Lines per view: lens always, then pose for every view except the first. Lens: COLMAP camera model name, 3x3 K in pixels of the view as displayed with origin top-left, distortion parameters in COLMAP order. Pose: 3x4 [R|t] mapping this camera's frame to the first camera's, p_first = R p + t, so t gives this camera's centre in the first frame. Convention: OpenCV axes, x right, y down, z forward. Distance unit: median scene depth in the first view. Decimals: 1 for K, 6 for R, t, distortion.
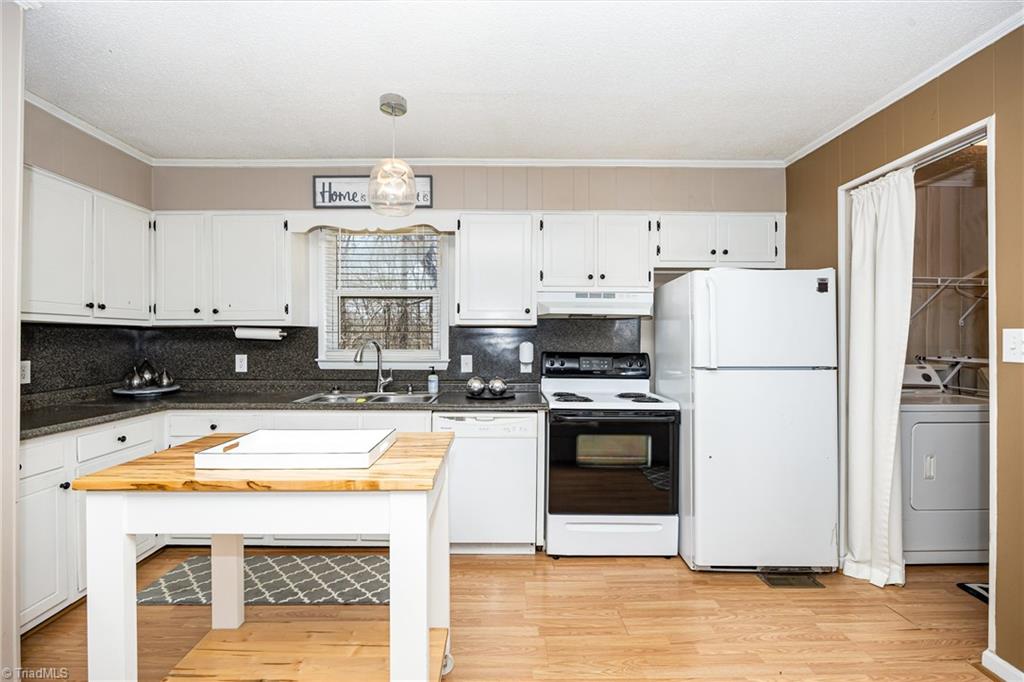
lens RADIAL K [[470.1, 0, 508.3], [0, 470.1, 336.7], [0, 0, 1]] dist [-0.006039, -0.000847]
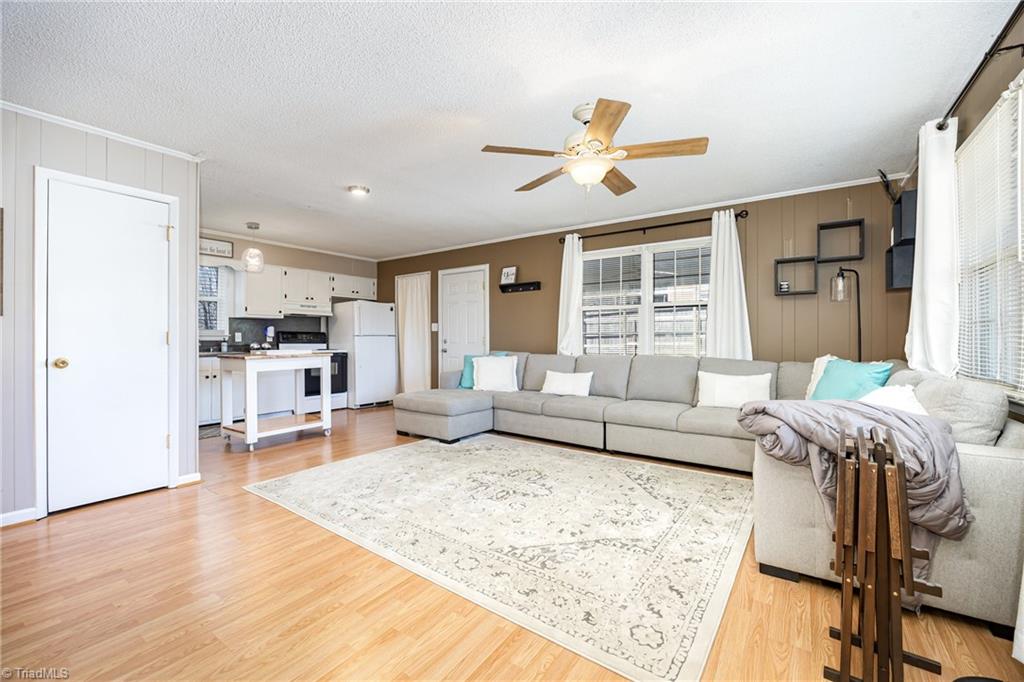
lens RADIAL K [[423.3, 0, 507.9], [0, 423.3, 335.1], [0, 0, 1]] dist [-0.000755, 0.000062]
pose [[0.574306, 0.002296, 0.818638, -1.072796], [-0.003890, 0.999992, -0.000075, 0.054573], [-0.818632, -0.003141, 0.574310, -1.117904]]
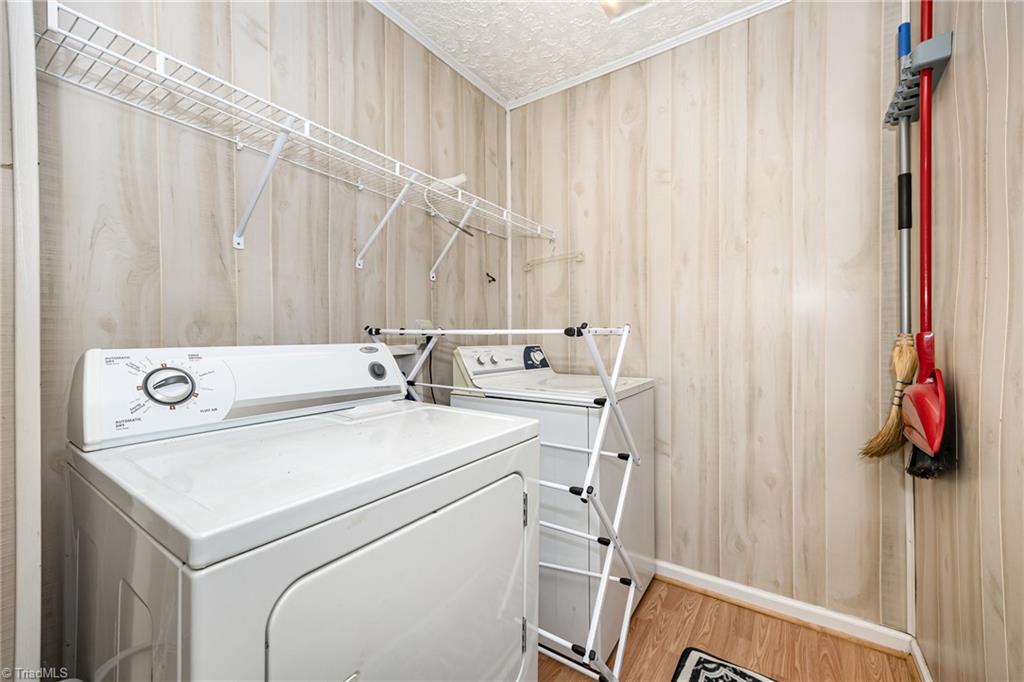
lens RADIAL K [[404.8, 0, 512.7], [0, 404.8, 334.2], [0, 0, 1]] dist [0.000663, 0.000005]
pose [[0.566563, -0.010306, 0.823954, 0.575274], [0.007368, 0.999945, 0.007441, 0.043888], [-0.823985, 0.001855, 0.566608, 0.596629]]
